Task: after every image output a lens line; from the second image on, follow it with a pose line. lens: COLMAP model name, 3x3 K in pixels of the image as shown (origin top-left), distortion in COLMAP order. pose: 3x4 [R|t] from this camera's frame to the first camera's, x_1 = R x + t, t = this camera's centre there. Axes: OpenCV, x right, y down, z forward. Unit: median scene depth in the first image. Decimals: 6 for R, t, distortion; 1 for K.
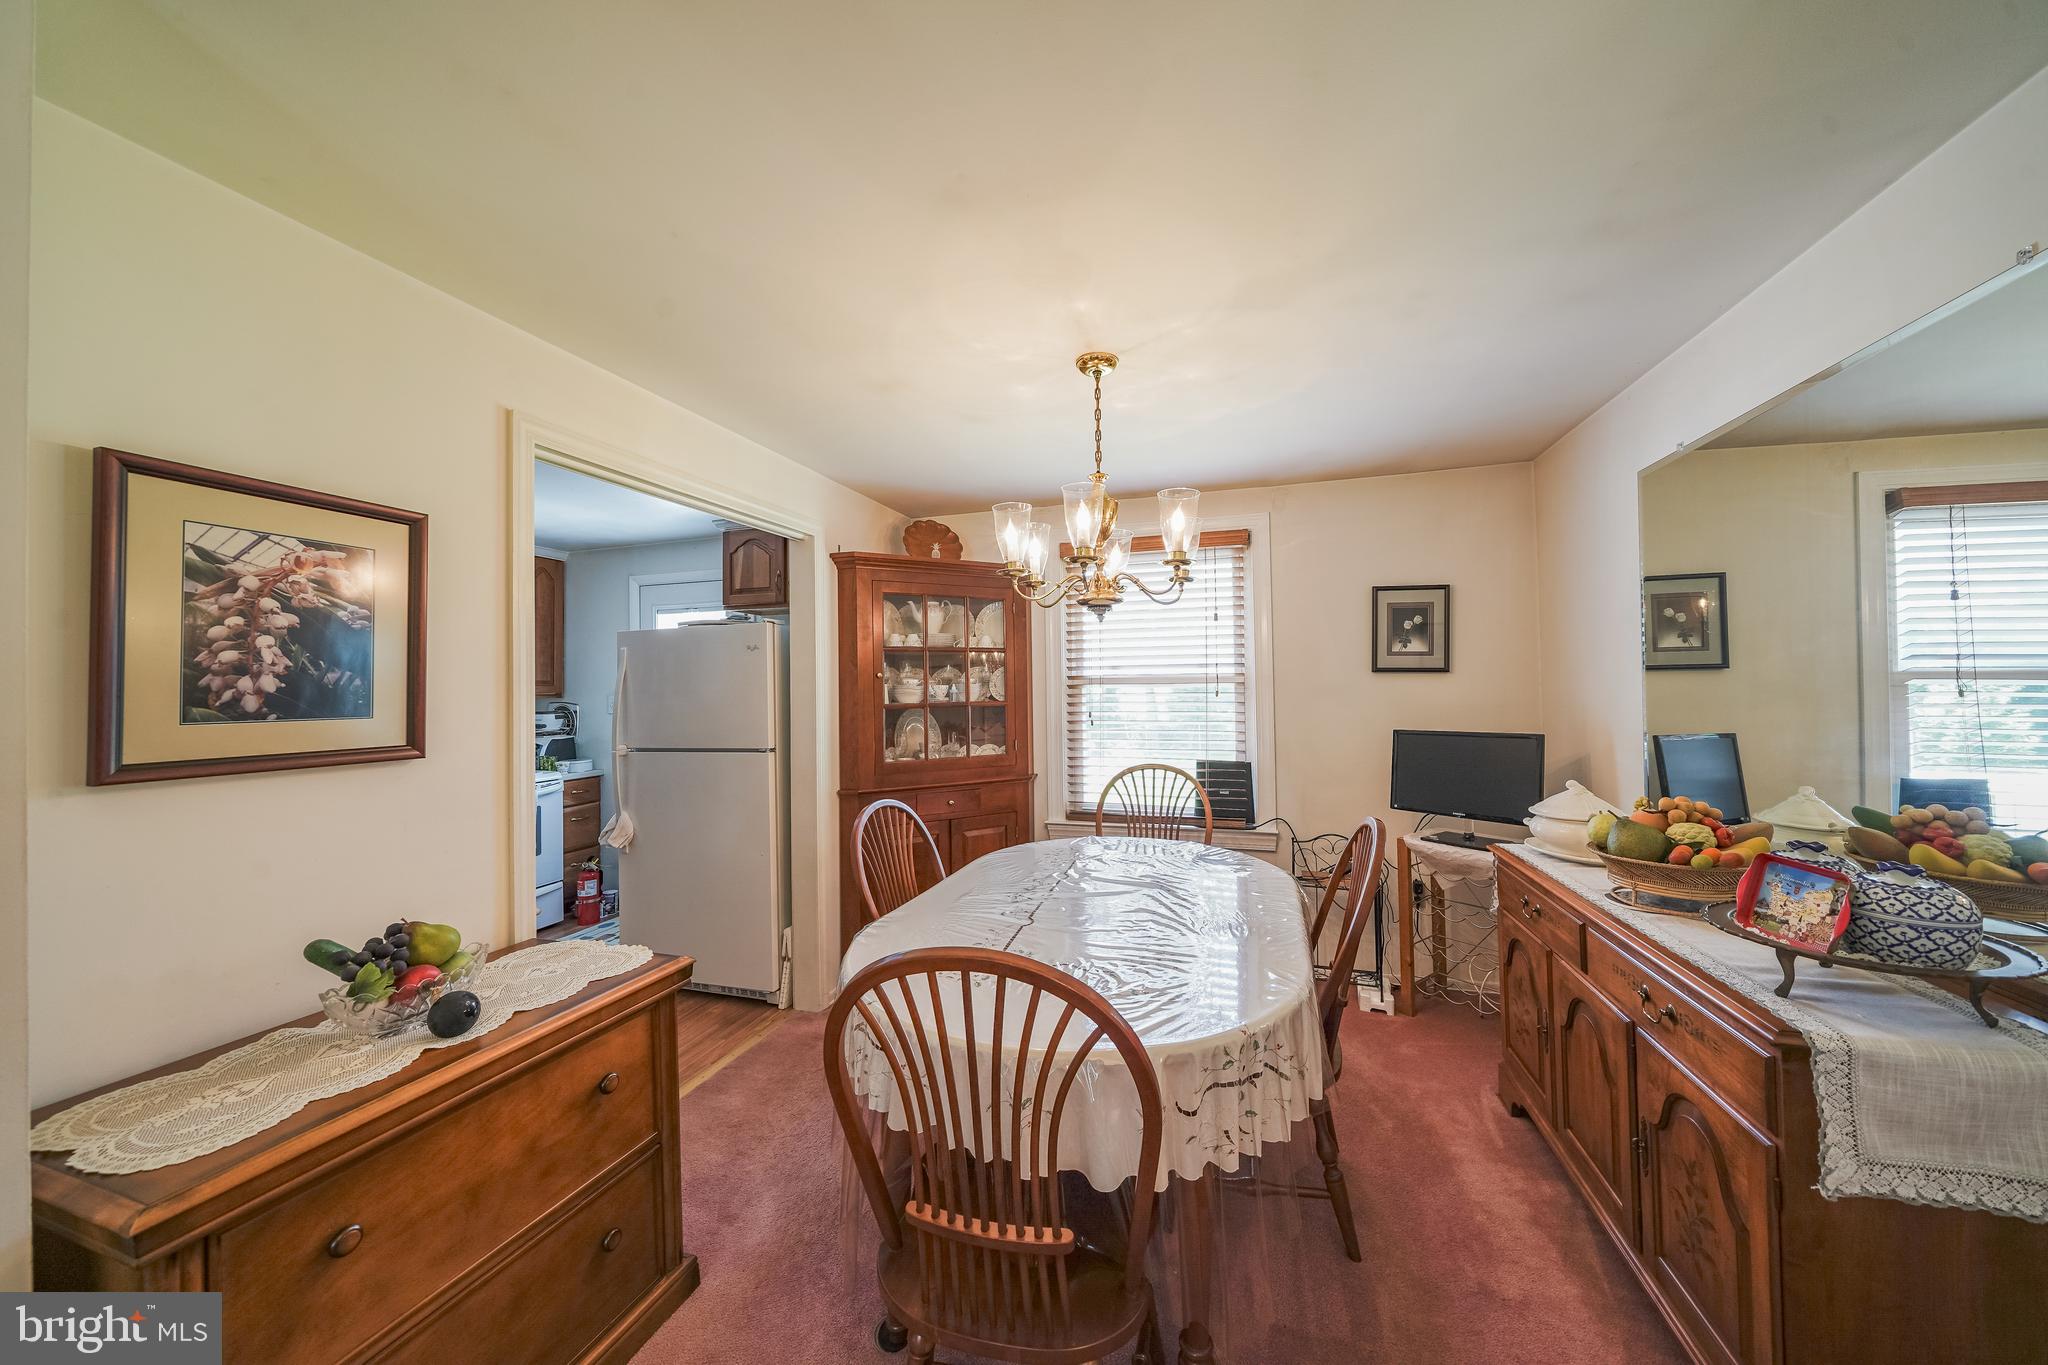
lens RADIAL K [[699.3, 0, 1036.5], [0, 699.3, 682.3], [0, 0, 1]] dist [-0.009736, -0.000225]
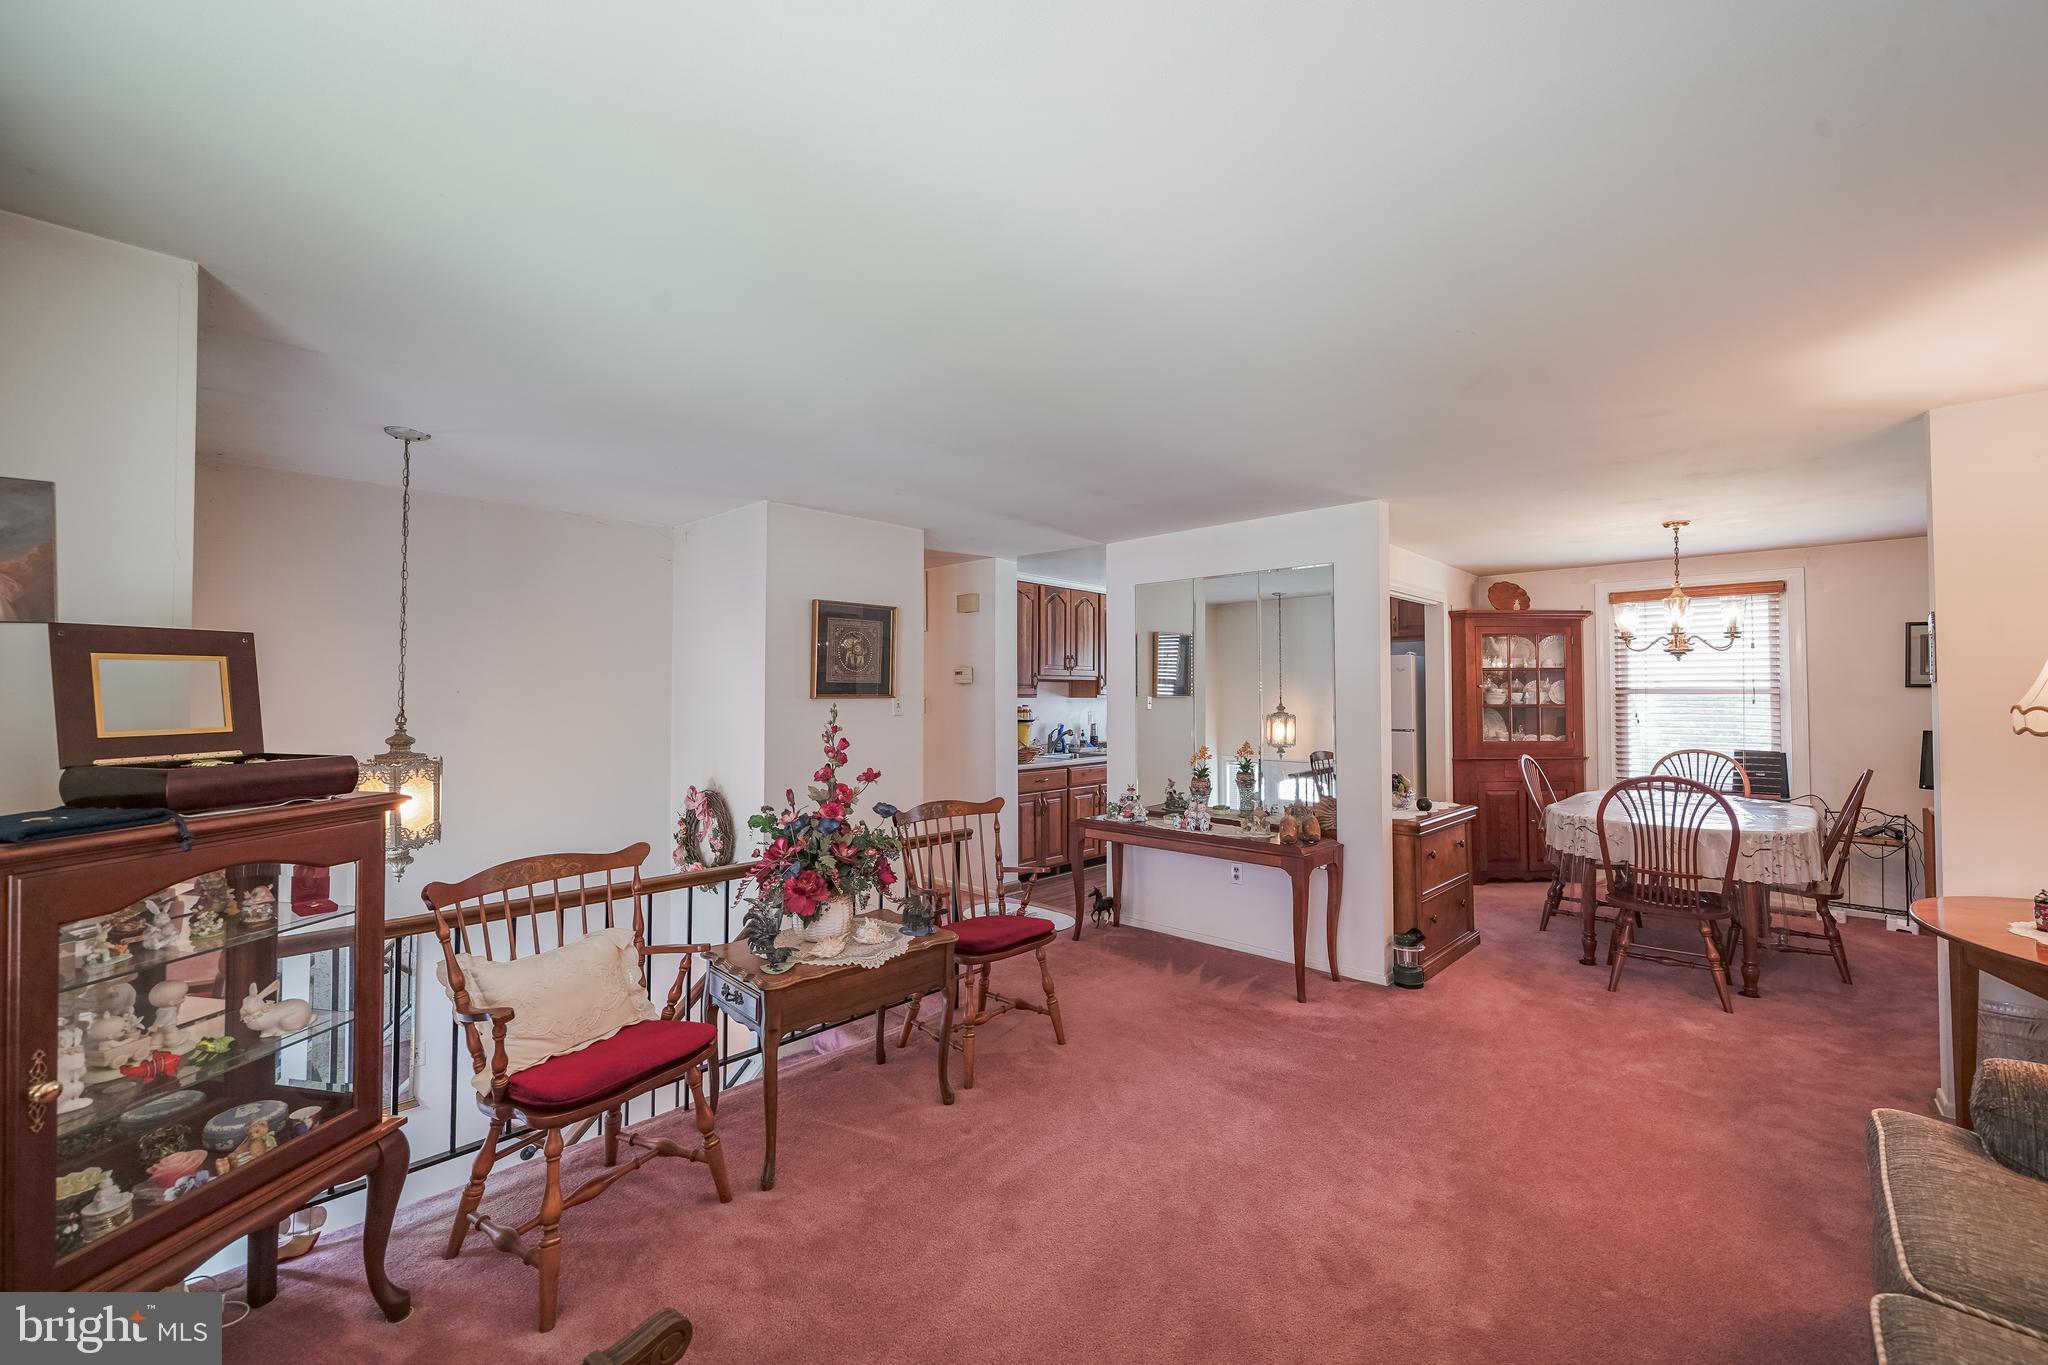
lens RADIAL K [[807.0, 0, 1031.1], [0, 807.0, 682.4], [0, 0, 1]] dist [-0.007002, -0.000037]
pose [[0.891793, 0.003945, -0.452426, -0.292933], [-0.007416, 0.999955, -0.005898, -0.001409], [0.452383, 0.008615, 0.891782, -1.041330]]
